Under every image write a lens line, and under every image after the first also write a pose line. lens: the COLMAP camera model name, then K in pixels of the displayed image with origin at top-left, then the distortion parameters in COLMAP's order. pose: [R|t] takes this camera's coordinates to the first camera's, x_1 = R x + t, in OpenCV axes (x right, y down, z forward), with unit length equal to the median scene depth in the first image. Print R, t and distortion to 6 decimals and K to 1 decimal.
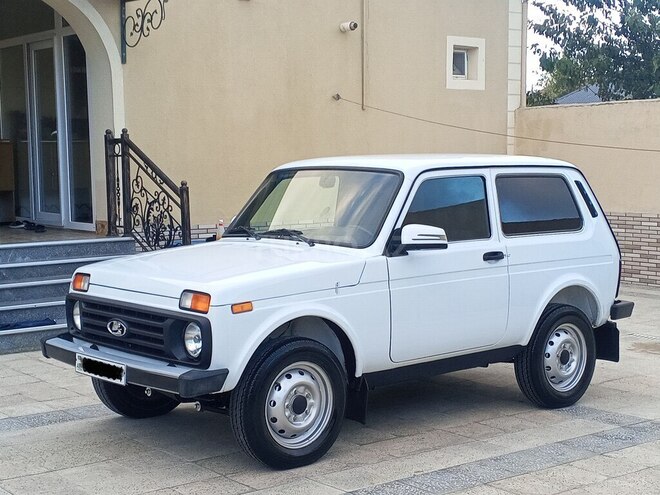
lens RADIAL K [[1043.6, 0, 330.0], [0, 1043.6, 247.5], [0, 0, 1]] dist [0.340050, -1.493356]
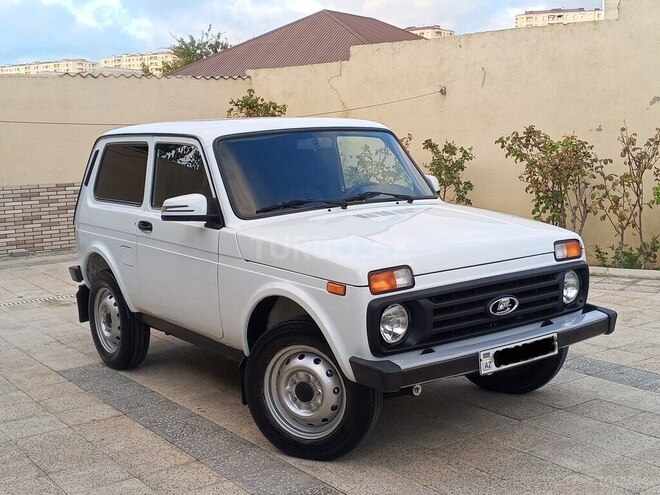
lens RADIAL K [[857.7, 0, 333.8], [0, 857.7, 243.0], [0, 0, 1]] dist [0.235650, -0.775574]
pose [[0.072903, -0.129125, 0.988945, -0.788715], [0.112631, 0.986306, 0.120477, -0.066702], [-0.990959, 0.102602, 0.086448, 0.925213]]
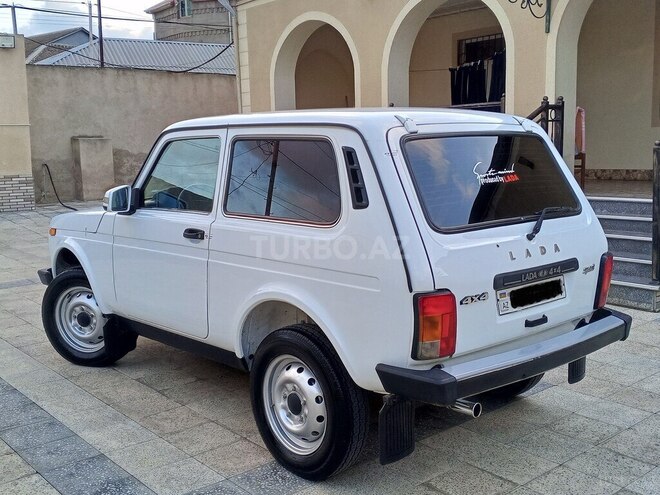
lens RADIAL K [[742.9, 0, 330.4], [0, 742.9, 233.1], [0, 0, 1]] dist [0.149341, -0.427770]
pose [[0.037194, 0.132068, -0.990543, 0.729619], [-0.066121, 0.989381, 0.129431, -0.074863], [0.997118, 0.060682, 0.045532, 1.051557]]
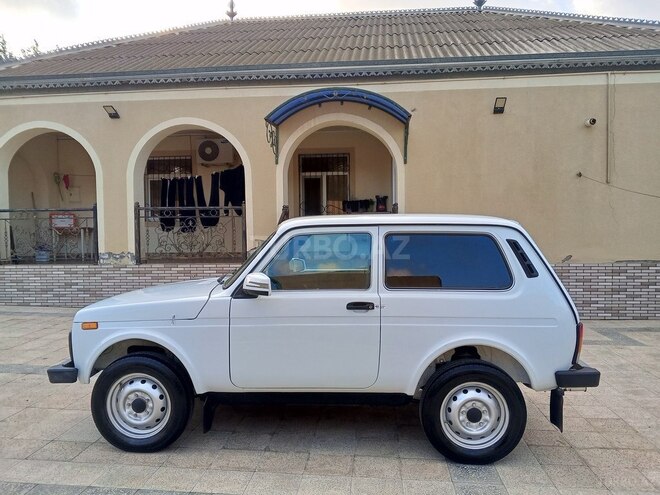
lens RADIAL K [[537.4, 0, 332.1], [0, 537.4, 231.8], [0, 0, 1]] dist [0.042242, -0.084093]
pose [[0.720107, 0.010749, -0.693780, 0.506422], [-0.056846, 0.997433, -0.043550, -0.042001], [0.691531, 0.070799, 0.718869, 0.557443]]
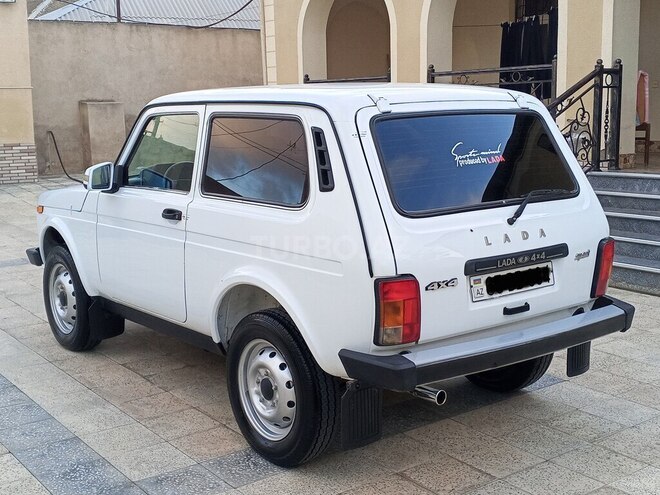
lens RADIAL K [[857.7, 0, 333.8], [0, 857.7, 243.0], [0, 0, 1]] dist [0.235650, -0.775574]
pose [[-0.023706, 0.169606, -0.985227, 0.790980], [-0.068919, 0.982882, 0.170861, -0.090016], [0.997341, 0.071951, -0.011612, 1.102300]]
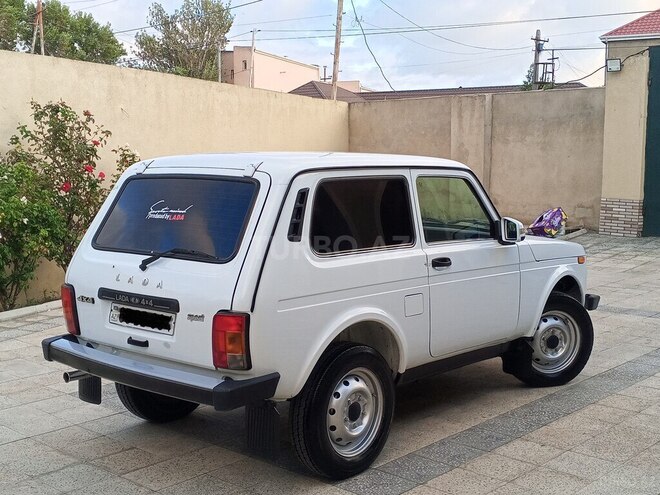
lens RADIAL K [[857.7, 0, 333.8], [0, 857.7, 243.0], [0, 0, 1]] dist [0.235650, -0.775574]
pose [[-0.989663, 0.017710, -0.142317, 0.185936], [-0.007420, 0.984694, 0.174132, -0.152158], [0.143222, 0.173388, -0.974384, 1.875752]]
